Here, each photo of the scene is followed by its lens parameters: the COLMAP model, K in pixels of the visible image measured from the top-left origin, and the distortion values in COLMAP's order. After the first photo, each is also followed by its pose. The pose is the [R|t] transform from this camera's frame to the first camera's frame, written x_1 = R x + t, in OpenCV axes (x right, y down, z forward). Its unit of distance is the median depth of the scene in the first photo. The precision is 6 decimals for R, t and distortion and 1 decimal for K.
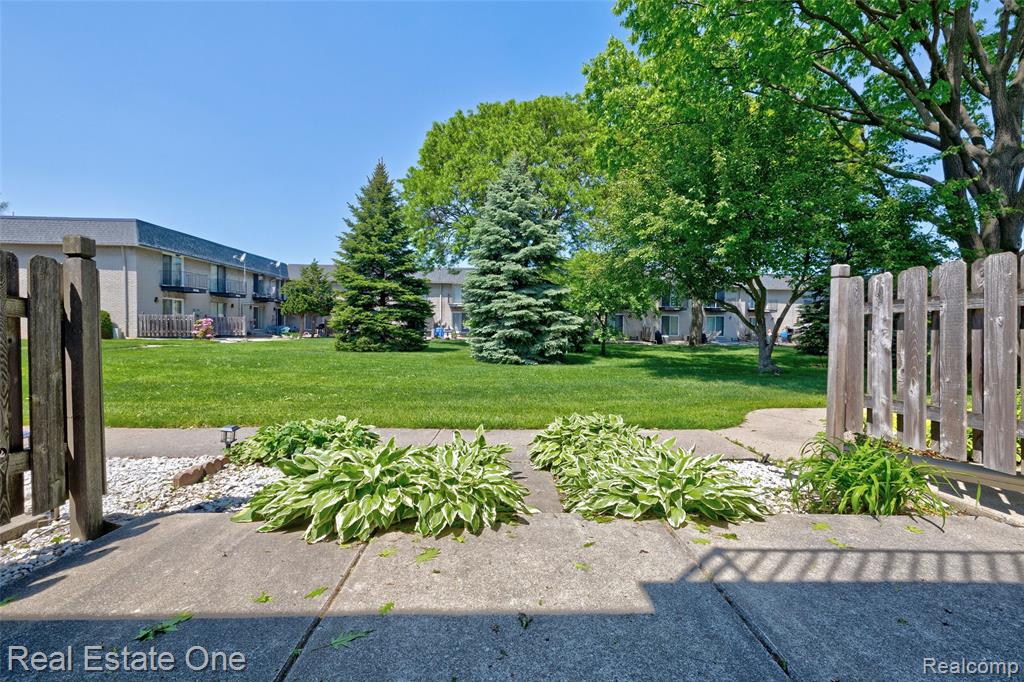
lens RADIAL K [[438.0, 0, 511.9], [0, 438.0, 338.1], [0, 0, 1]] dist [0.002077, -0.000312]
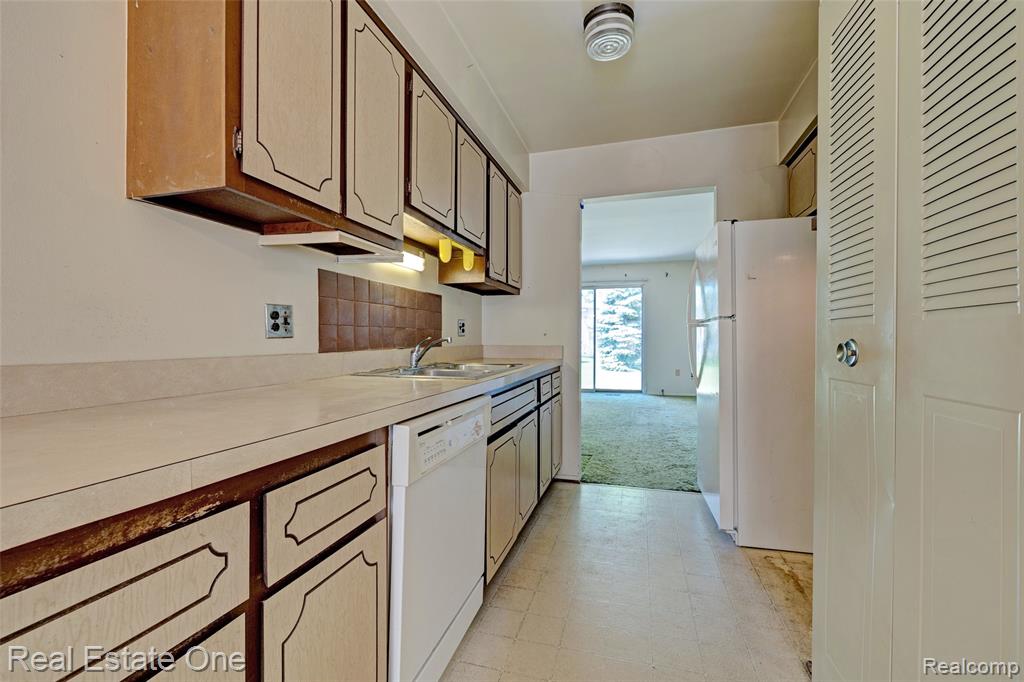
lens RADIAL K [[438.0, 0, 511.9], [0, 438.0, 338.1], [0, 0, 1]] dist [0.002077, -0.000312]
pose [[0.950331, -0.015928, -0.310833, 0.110468], [0.007475, 0.999570, -0.028370, -0.018559], [0.311151, 0.024637, 0.950041, -0.609878]]
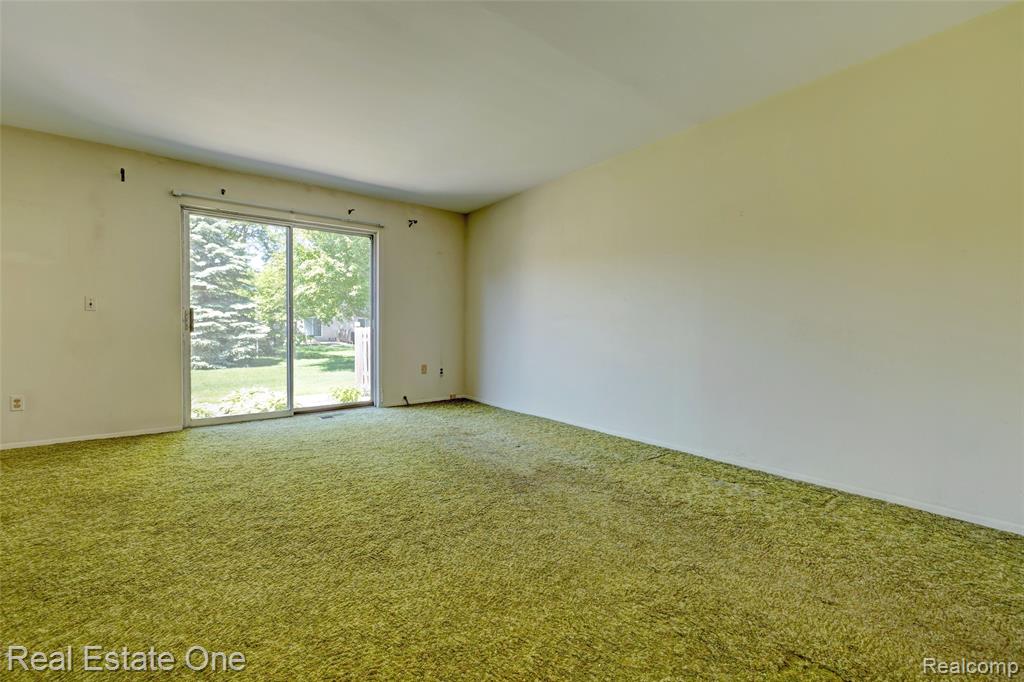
lens RADIAL K [[438.0, 0, 511.9], [0, 438.0, 338.1], [0, 0, 1]] dist [0.002077, -0.000312]
pose [[0.807175, -0.021220, 0.589931, -0.013926], [0.018134, 0.999773, 0.011149, -0.019252], [-0.590034, 0.001699, 0.807377, -0.392771]]
